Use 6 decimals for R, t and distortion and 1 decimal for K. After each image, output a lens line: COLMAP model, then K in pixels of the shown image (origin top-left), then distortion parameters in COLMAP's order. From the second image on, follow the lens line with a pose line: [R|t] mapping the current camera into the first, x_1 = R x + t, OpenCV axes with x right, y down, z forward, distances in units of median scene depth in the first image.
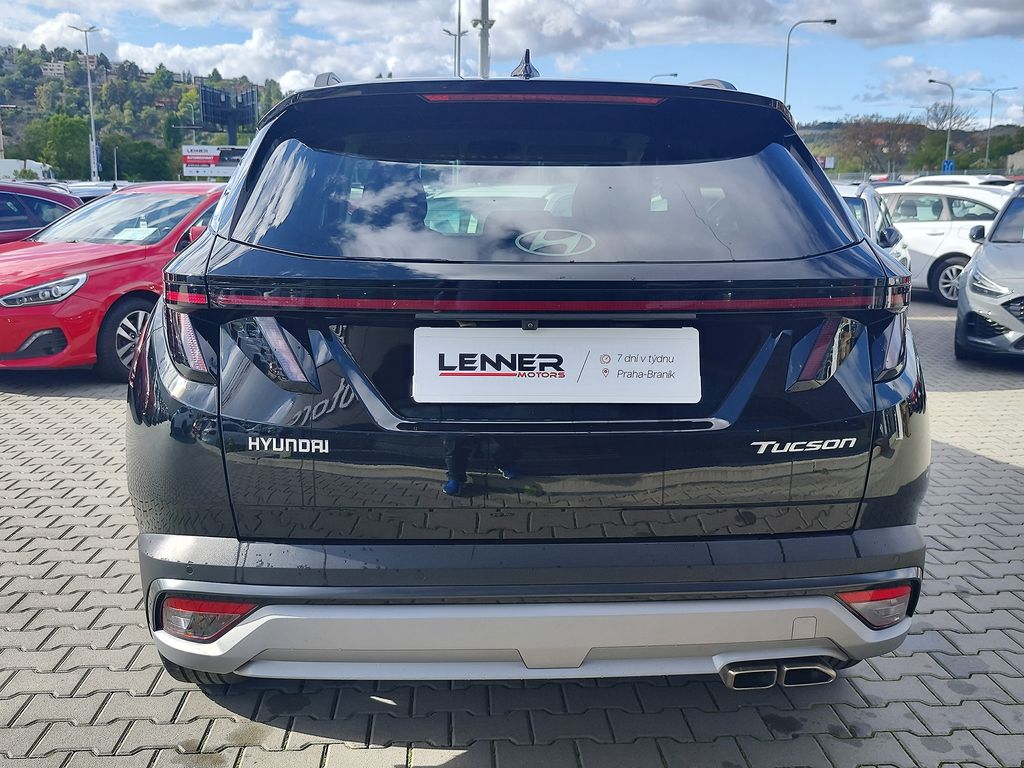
lens RADIAL K [[1034.1, 0, 518.7], [0, 1034.1, 383.6], [0, 0, 1]] dist [0.003089, 0.000000]
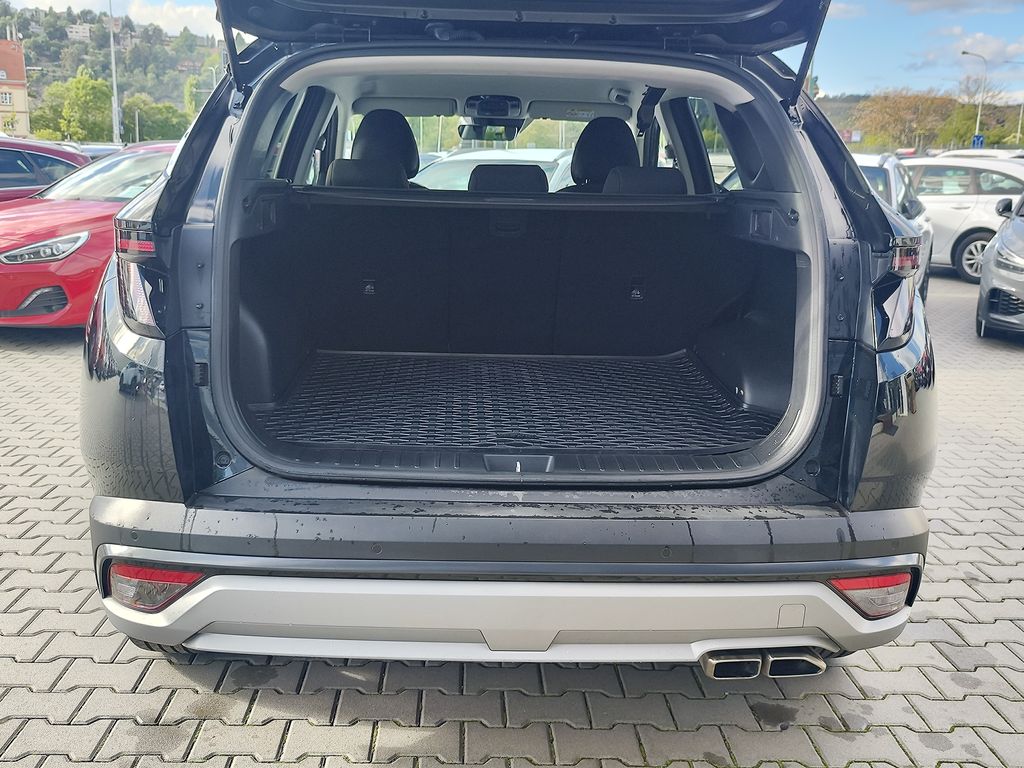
lens RADIAL K [[1034.1, 0, 502.1], [0, 1034.1, 382.4], [0, 0, 1]] dist [0.003089, 0.000000]
pose [[0.999243, 0.022492, -0.031729, 0.032129], [-0.021630, 0.999394, 0.027255, 0.006128], [0.032323, -0.026548, 0.999125, 0.055813]]
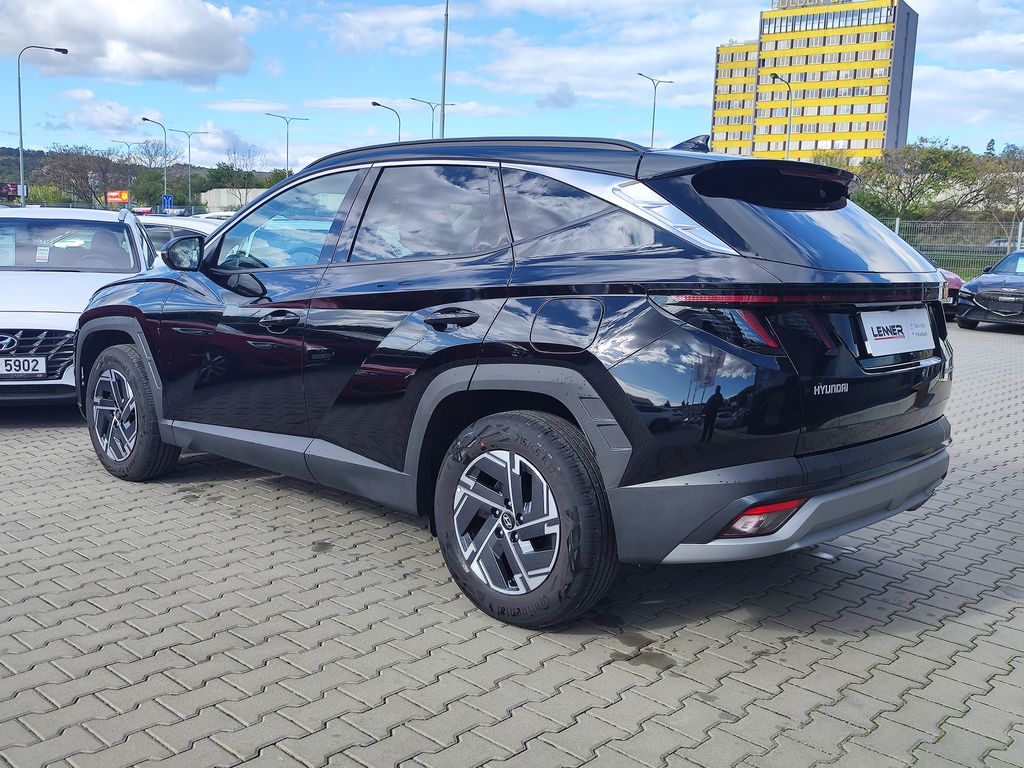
lens RADIAL K [[1034.1, 0, 512.3], [0, 1034.1, 385.3], [0, 0, 1]] dist [0.003089, 0.000000]
pose [[0.718411, -0.075126, 0.691550, -1.195609], [0.094771, 0.995452, 0.009688, -0.004406], [-0.689133, 0.058579, 0.722263, 0.143183]]
